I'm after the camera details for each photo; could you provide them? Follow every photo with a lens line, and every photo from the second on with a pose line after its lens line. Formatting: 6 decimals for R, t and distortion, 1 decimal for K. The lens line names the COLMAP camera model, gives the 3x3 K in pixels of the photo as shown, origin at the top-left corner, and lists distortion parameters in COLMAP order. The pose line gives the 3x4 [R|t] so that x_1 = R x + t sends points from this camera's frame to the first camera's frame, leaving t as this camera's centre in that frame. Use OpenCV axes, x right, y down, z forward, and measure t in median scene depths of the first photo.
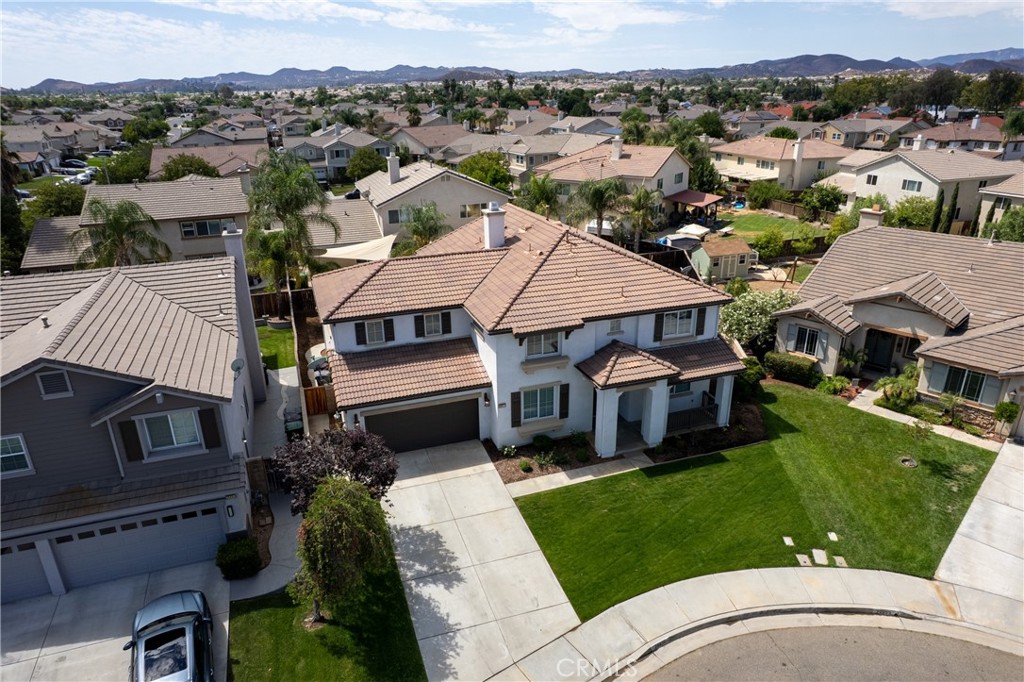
lens RADIAL K [[656.2, 0, 510.2], [0, 656.2, 347.8], [0, 0, 1]] dist [-0.083211, 0.081044]
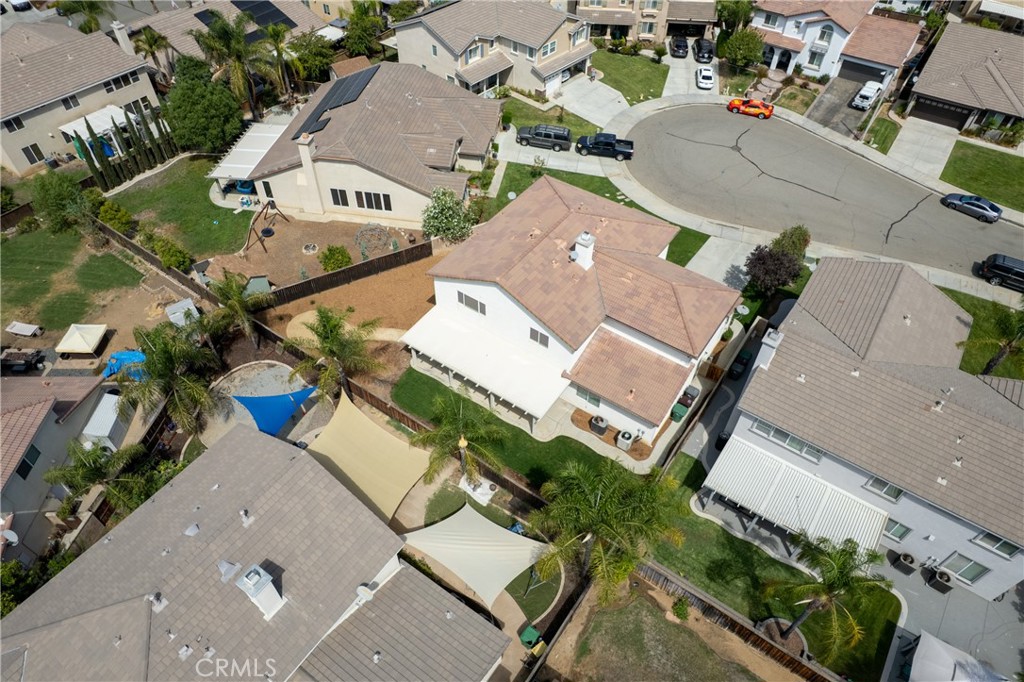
lens RADIAL K [[656.2, 0, 510.2], [0, 656.2, 347.8], [0, 0, 1]] dist [-0.083211, 0.081044]
pose [[-0.581187, -0.594593, 0.555590, -0.876935], [0.300162, 0.477960, 0.825504, -1.368840], [-0.756389, 0.646540, -0.099310, 1.599220]]
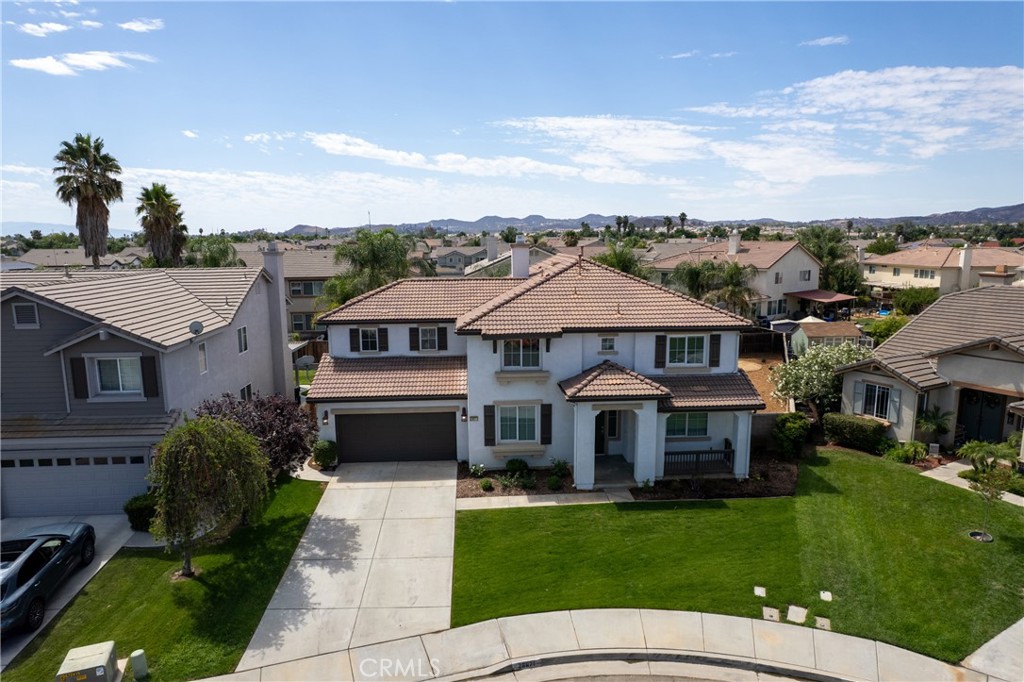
lens RADIAL K [[656.2, 0, 510.2], [0, 656.2, 347.8], [0, 0, 1]] dist [-0.083211, 0.081044]
pose [[0.961567, 0.051373, -0.269721, 0.276303], [-0.106691, 0.975055, -0.194642, 0.162065], [0.252994, 0.215938, 0.943061, 0.113712]]
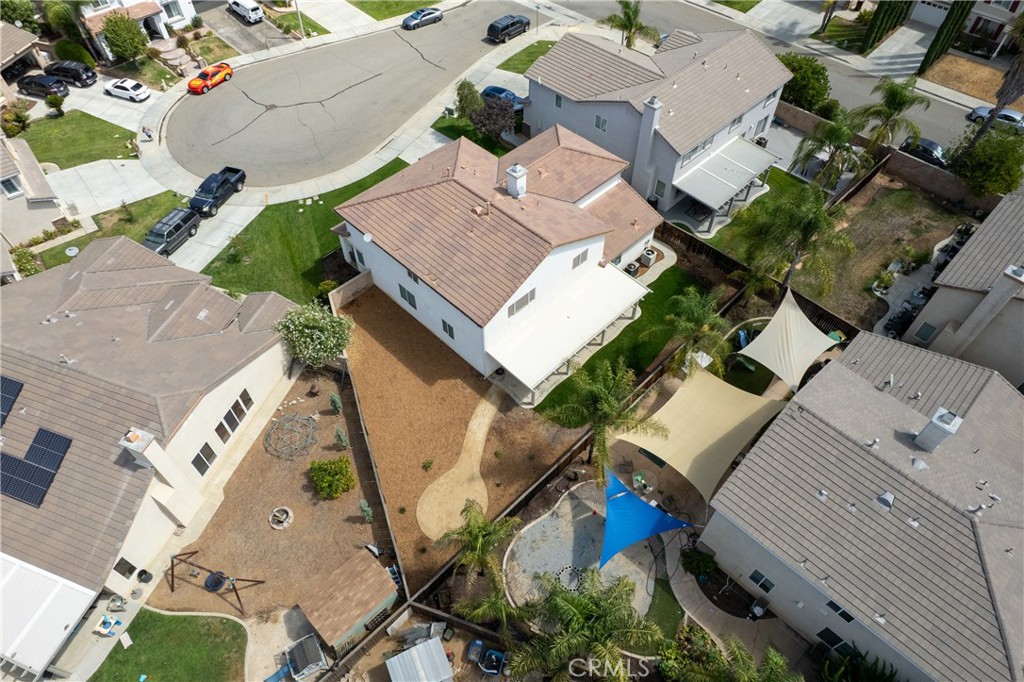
lens RADIAL K [[656.2, 0, 510.2], [0, 656.2, 347.8], [0, 0, 1]] dist [-0.083211, 0.081044]
pose [[-0.902397, 0.350248, -0.251009, 0.478275], [-0.142692, 0.306761, 0.941029, -1.472388], [0.406593, 0.885000, -0.226843, 1.839786]]
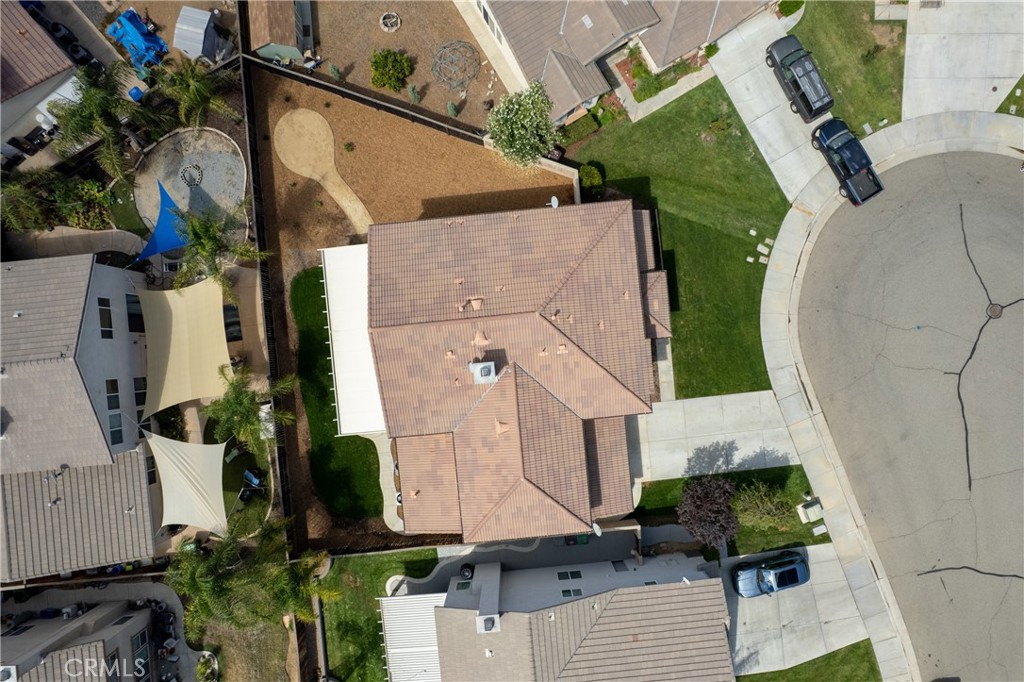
lens RADIAL K [[656.2, 0, 510.2], [0, 656.2, 347.8], [0, 0, 1]] dist [-0.083211, 0.081044]
pose [[0.238286, -0.970981, 0.020402, -0.001508], [0.363424, 0.108628, 0.925269, -1.293996], [-0.900635, -0.213064, 0.378762, 0.708826]]
